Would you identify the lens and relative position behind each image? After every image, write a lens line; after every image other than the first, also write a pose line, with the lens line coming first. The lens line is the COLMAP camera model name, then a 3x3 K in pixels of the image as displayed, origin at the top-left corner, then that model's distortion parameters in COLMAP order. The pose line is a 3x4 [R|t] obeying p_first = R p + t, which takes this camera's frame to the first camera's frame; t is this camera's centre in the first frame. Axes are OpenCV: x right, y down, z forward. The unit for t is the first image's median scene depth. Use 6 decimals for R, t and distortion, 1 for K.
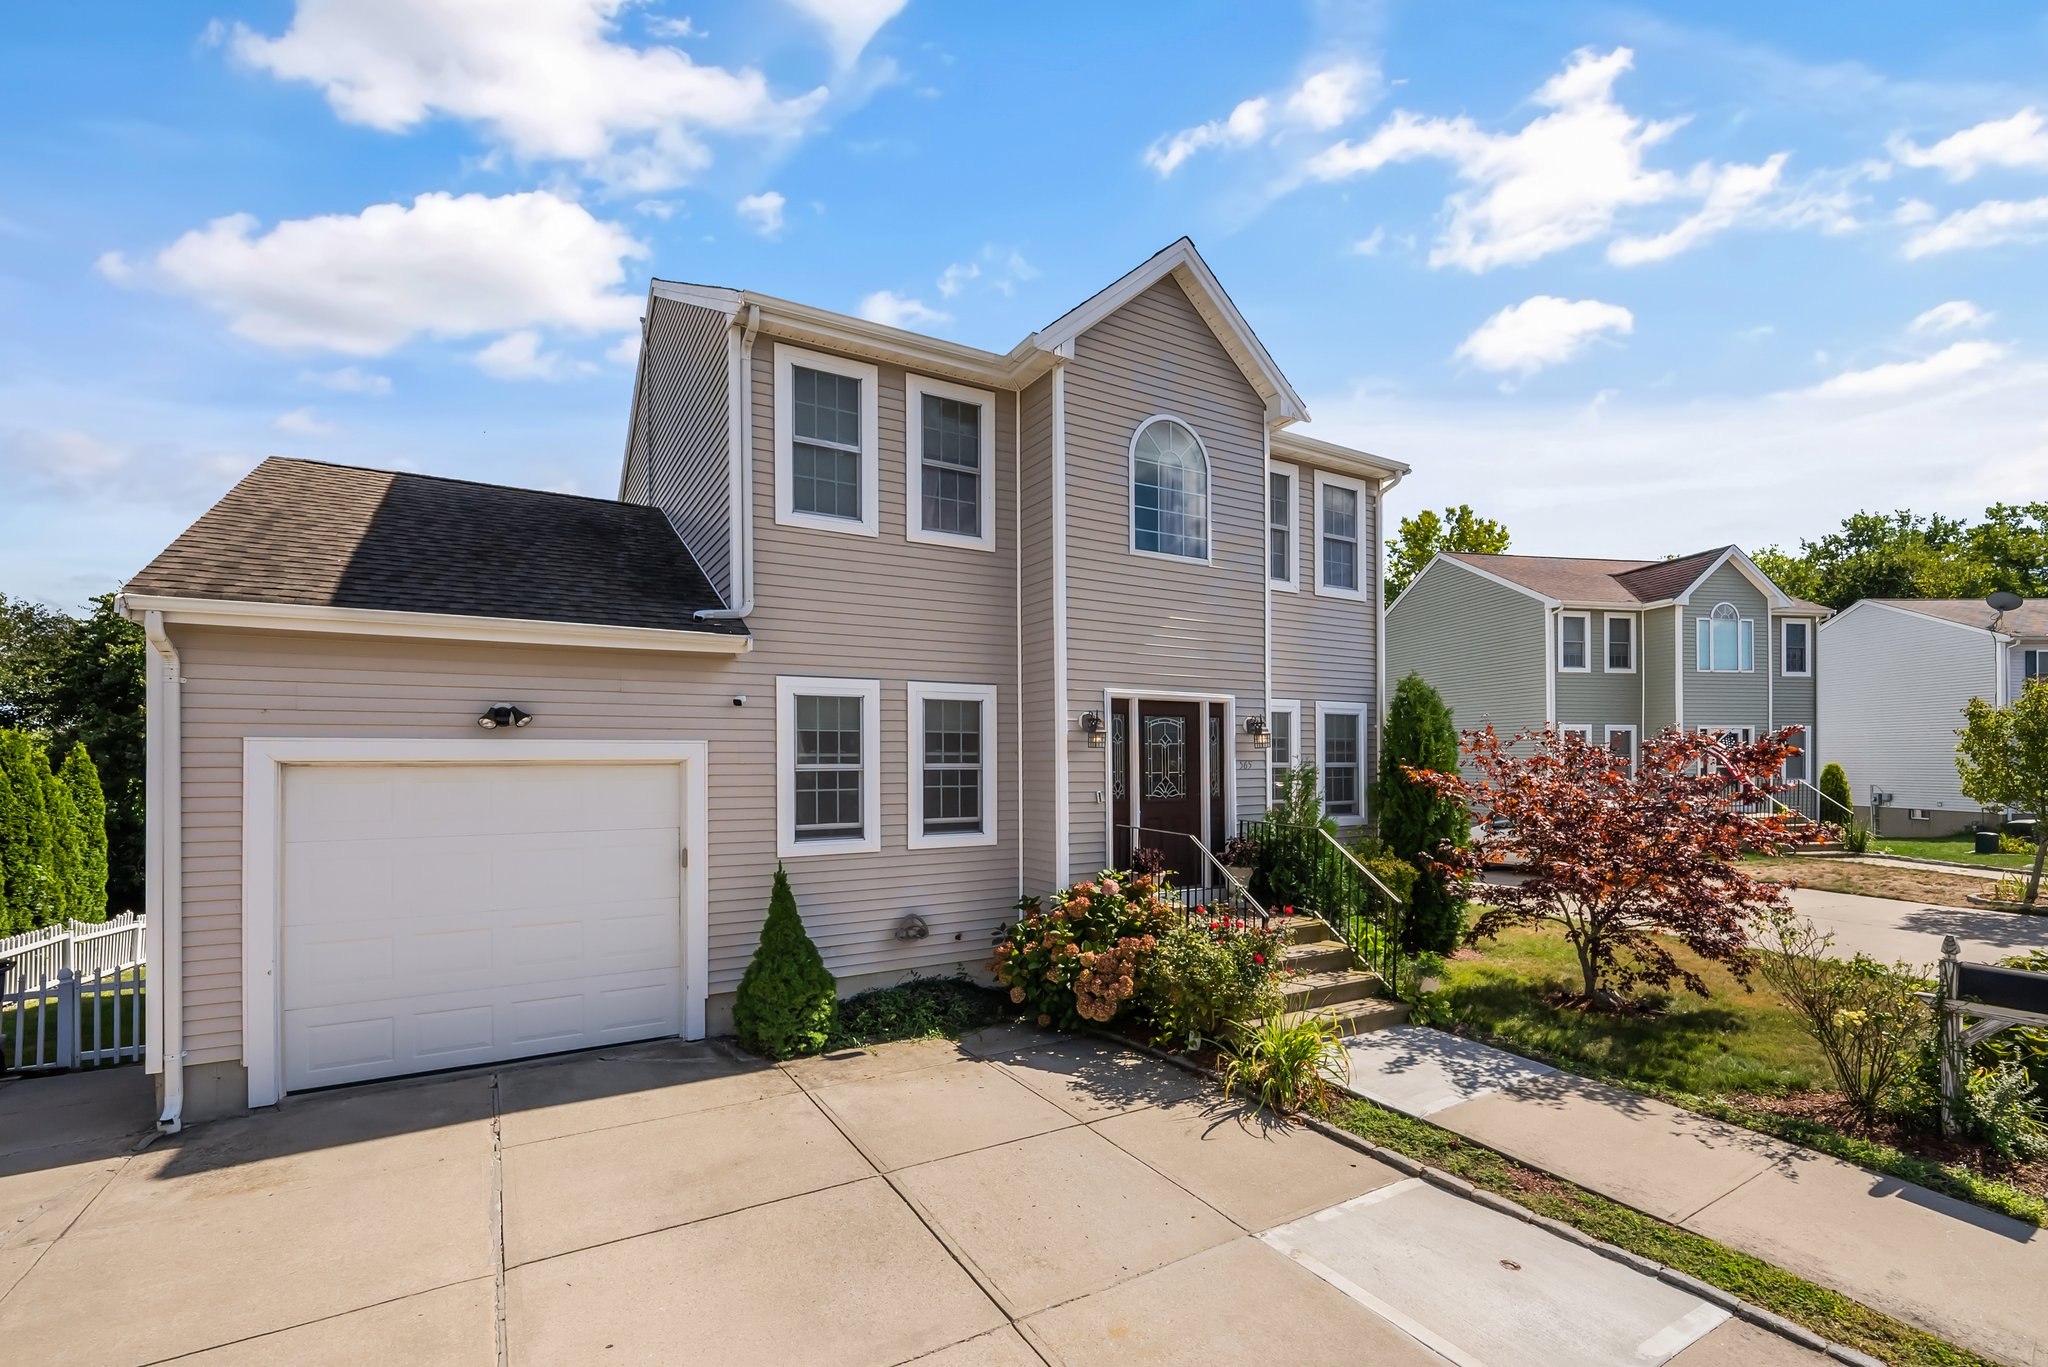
lens RADIAL K [[838.1, 0, 961.8], [0, 838.1, 759.4], [0, 0, 1]] dist [-0.002077, -0.000029]
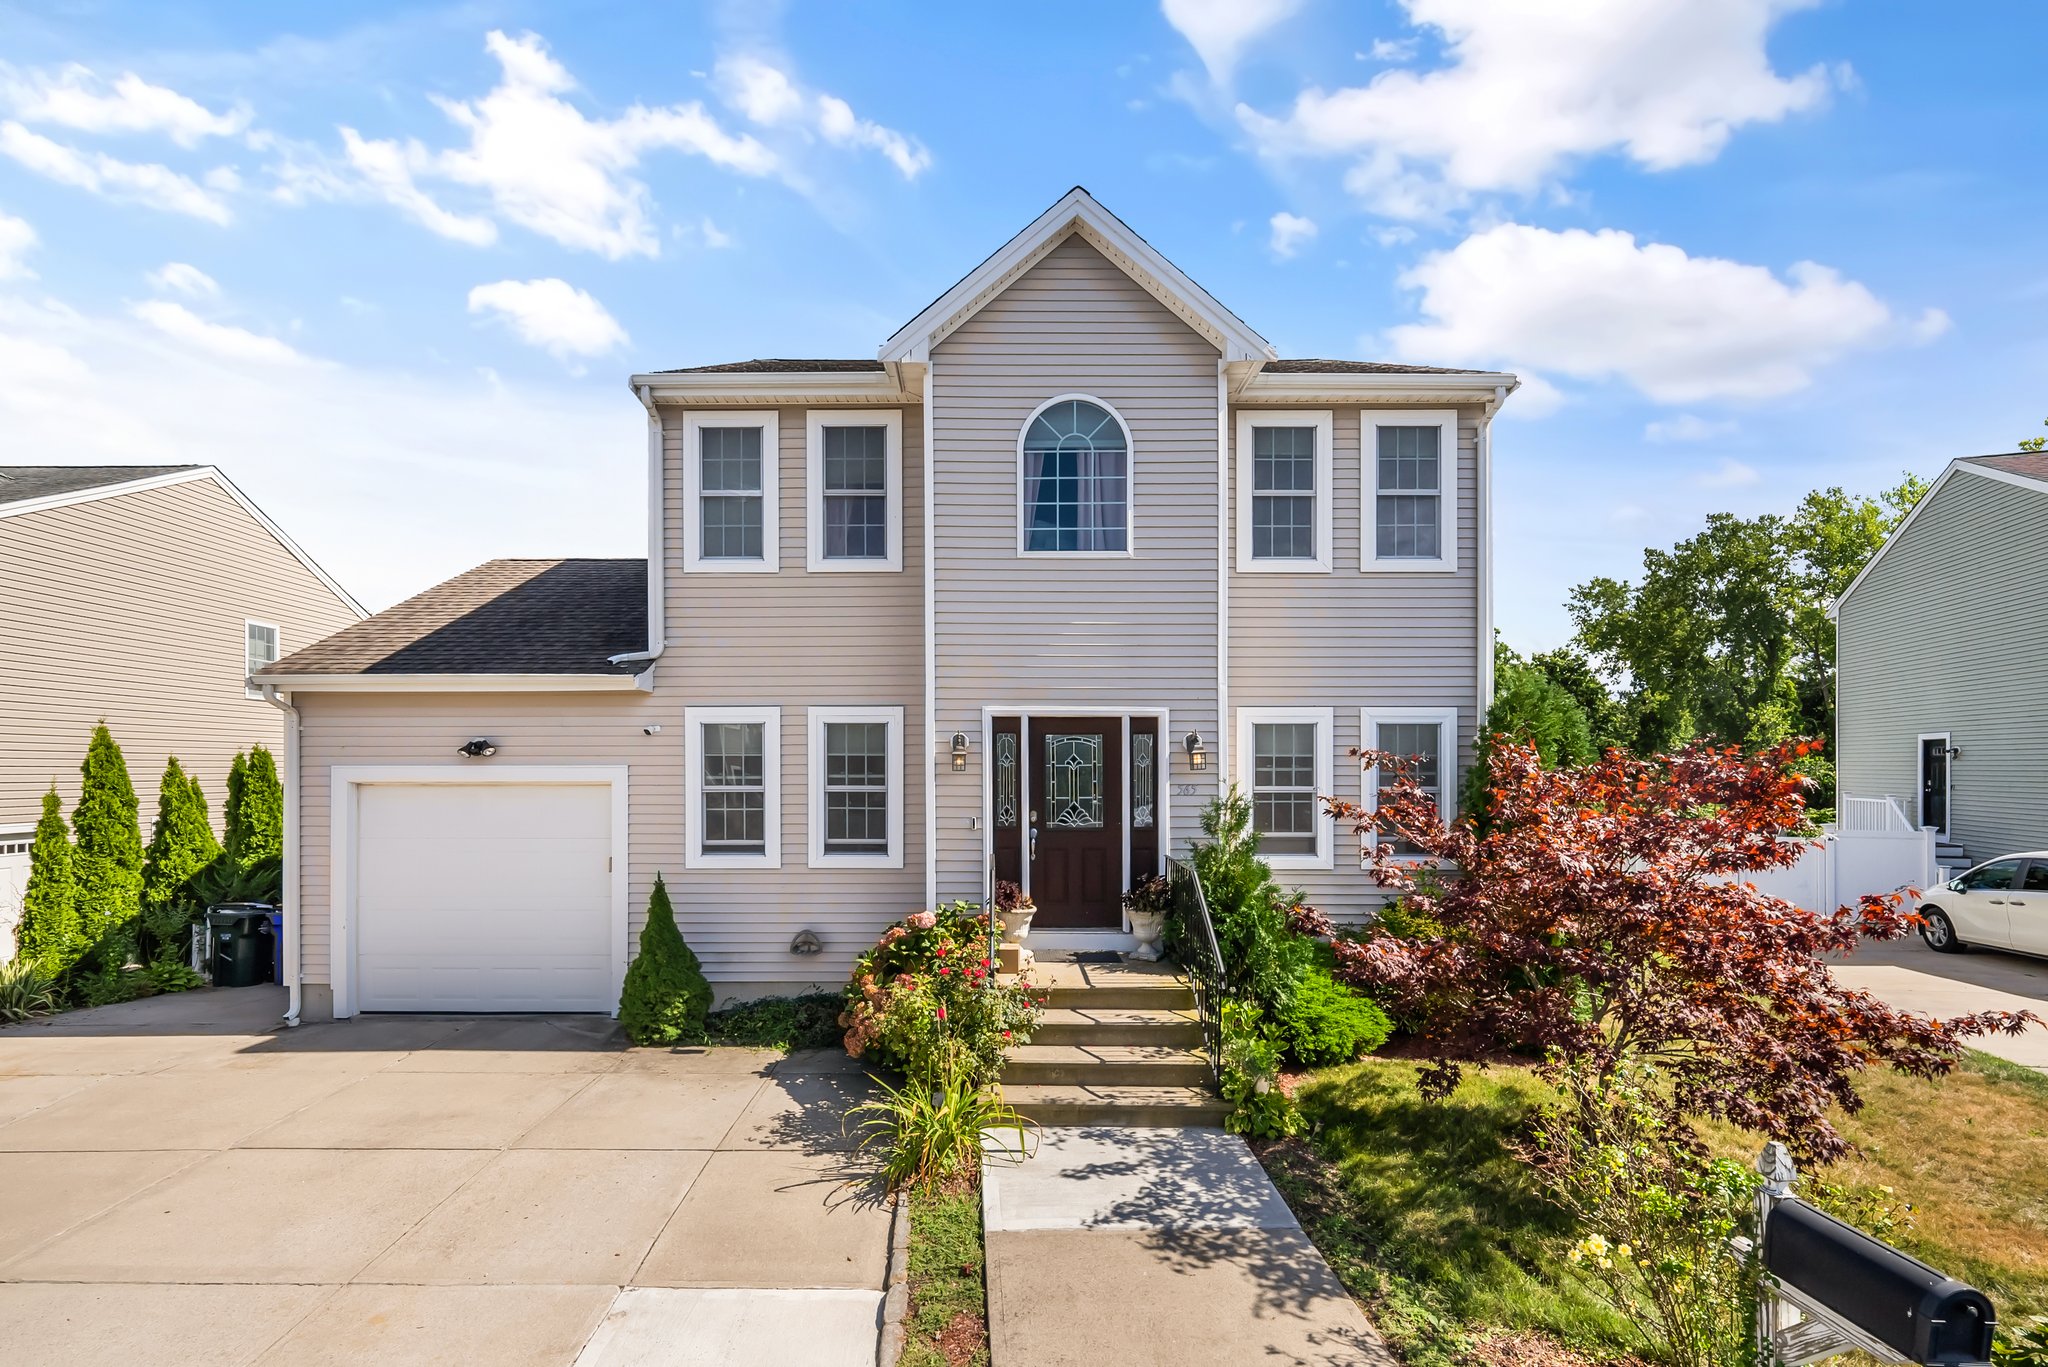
lens RADIAL K [[826.1, 0, 952.8], [0, 826.1, 777.4], [0, 0, 1]] dist [0.000572, -0.000235]
pose [[0.877772, 0.003360, -0.479066, 0.605560], [-0.001740, 0.999991, 0.003826, -0.009876], [0.479075, -0.002525, 0.877770, 0.189104]]
